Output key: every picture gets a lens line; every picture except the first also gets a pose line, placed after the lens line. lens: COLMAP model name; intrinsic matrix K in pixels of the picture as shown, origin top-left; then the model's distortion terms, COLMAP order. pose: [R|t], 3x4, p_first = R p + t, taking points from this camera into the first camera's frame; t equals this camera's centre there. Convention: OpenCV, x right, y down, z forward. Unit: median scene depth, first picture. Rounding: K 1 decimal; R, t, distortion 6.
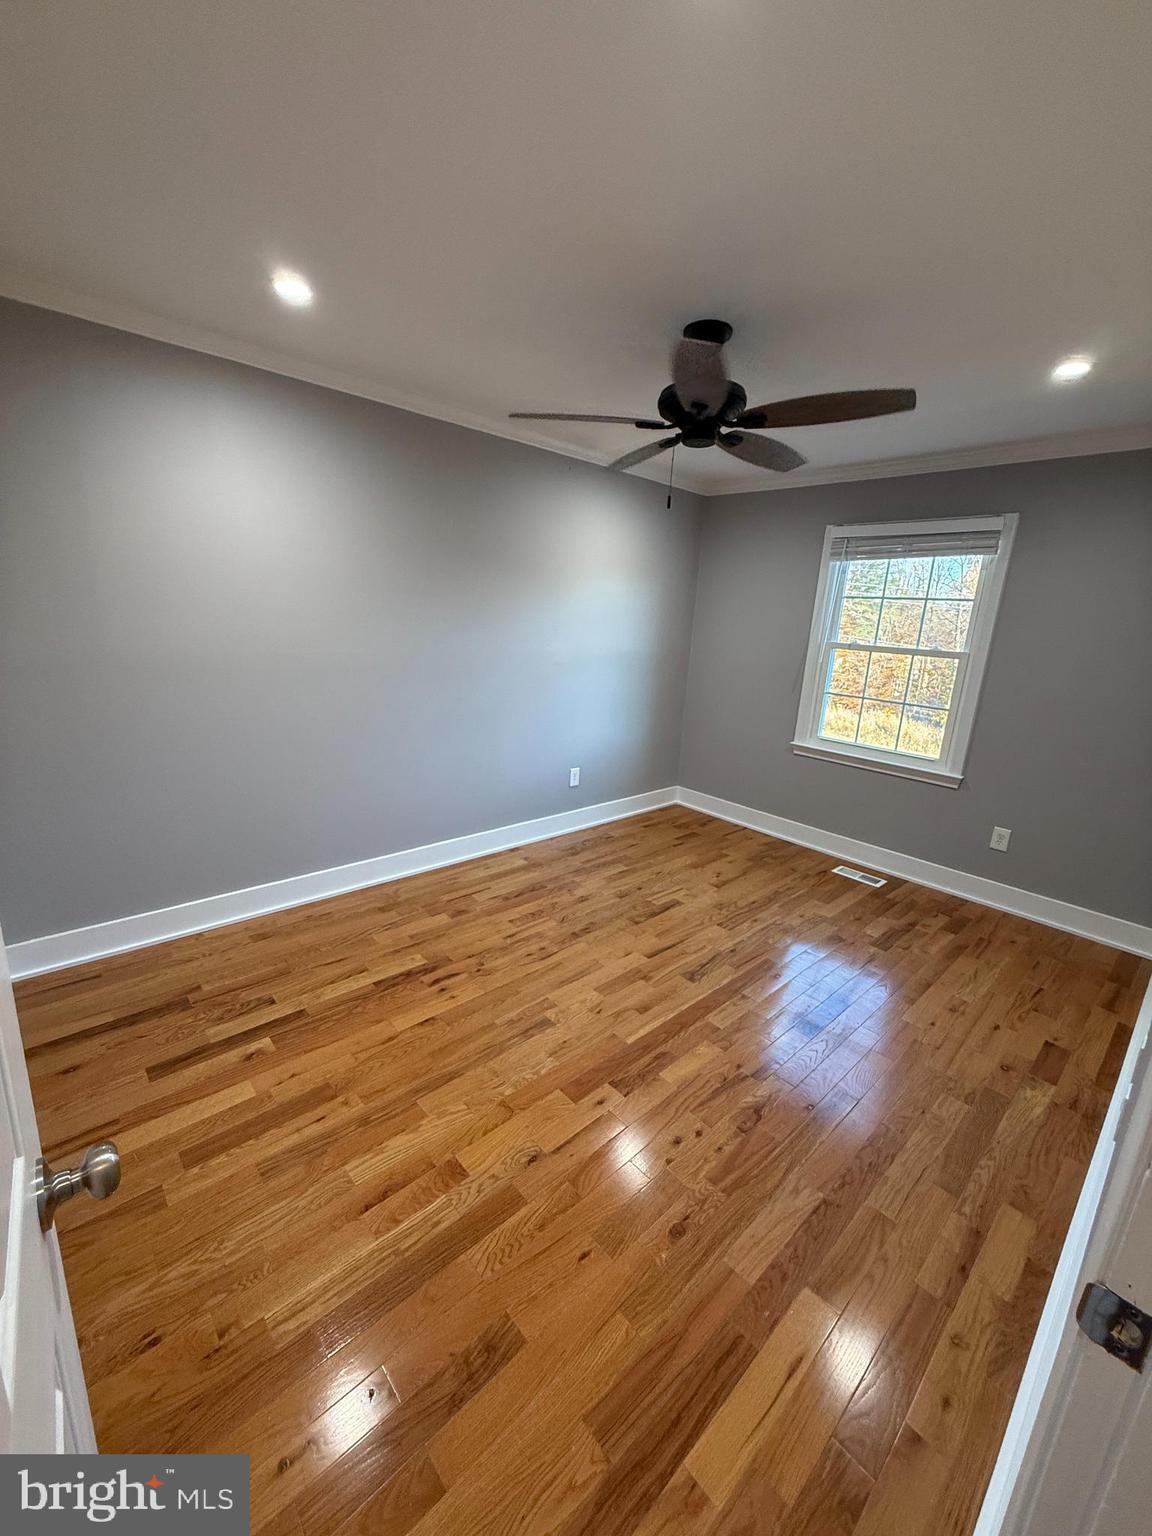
lens RADIAL K [[612.9, 0, 575.6], [0, 612.9, 761.4], [0, 0, 1]] dist [-0.000287, 0.000232]
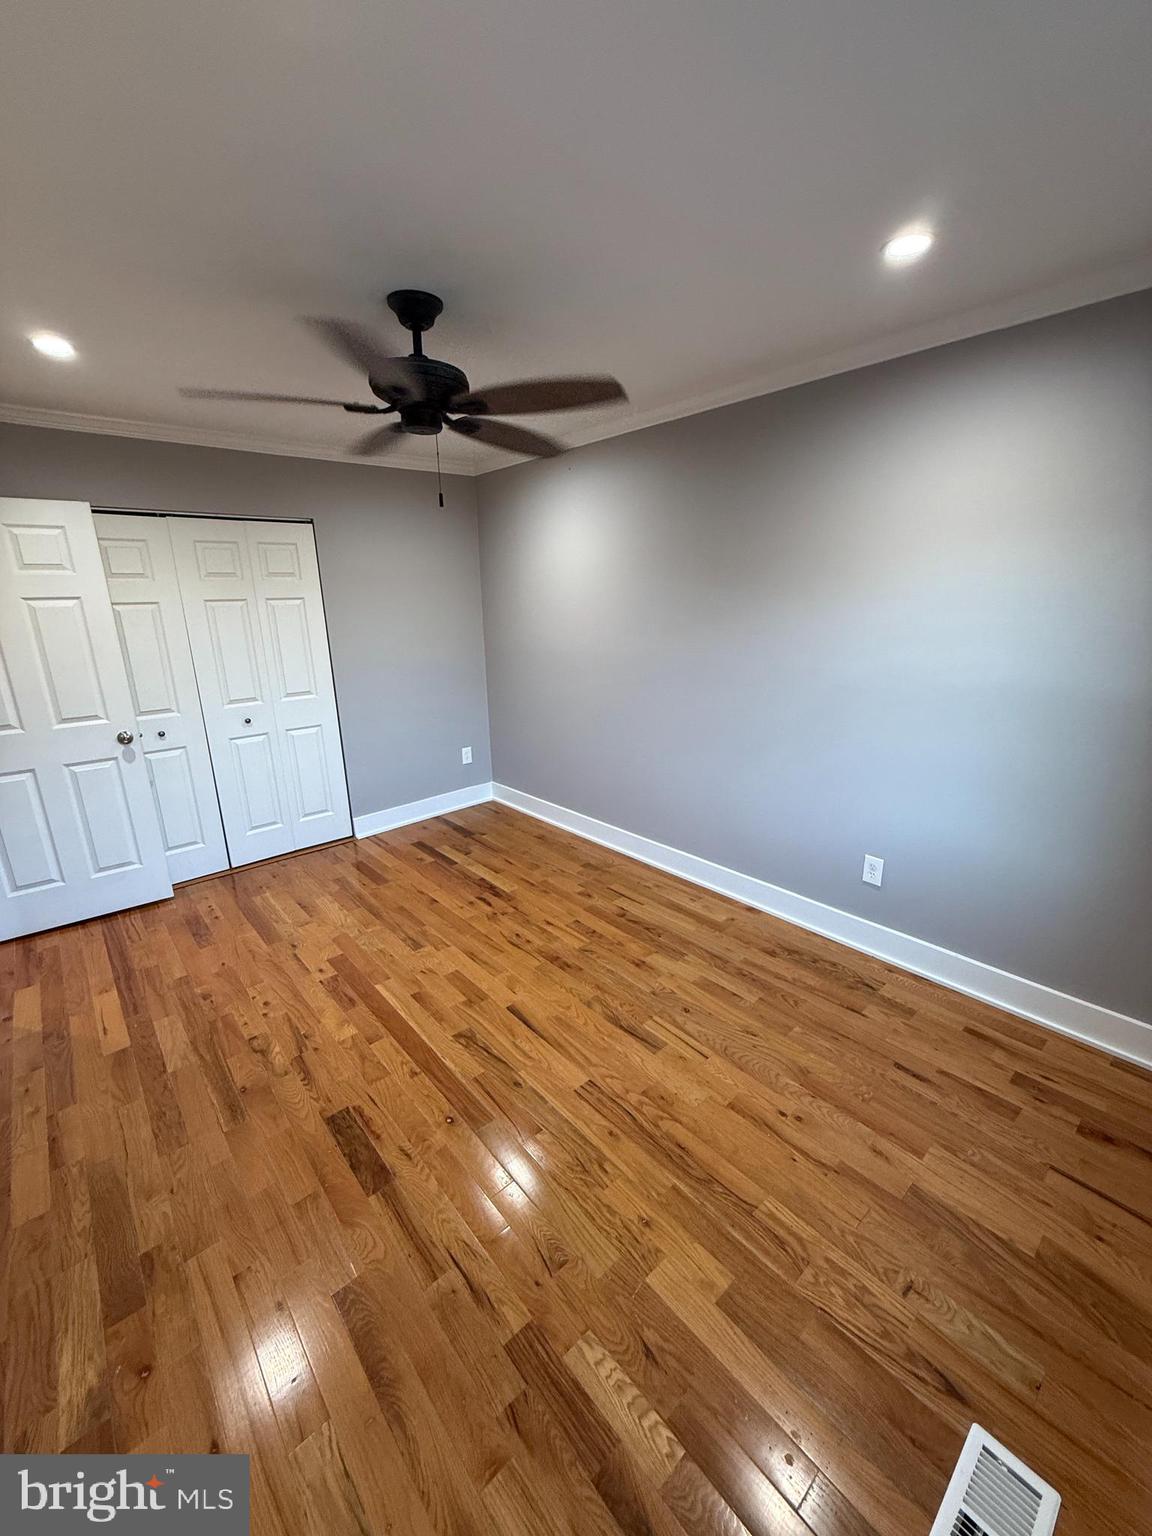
lens RADIAL K [[612.9, 0, 575.6], [0, 612.9, 761.4], [0, 0, 1]] dist [-0.000287, 0.000232]
pose [[-0.021061, 0.214559, -0.976484, 0.934352], [-0.216835, 0.952472, 0.213960, -0.235059], [0.975981, 0.216242, 0.026464, 1.029716]]
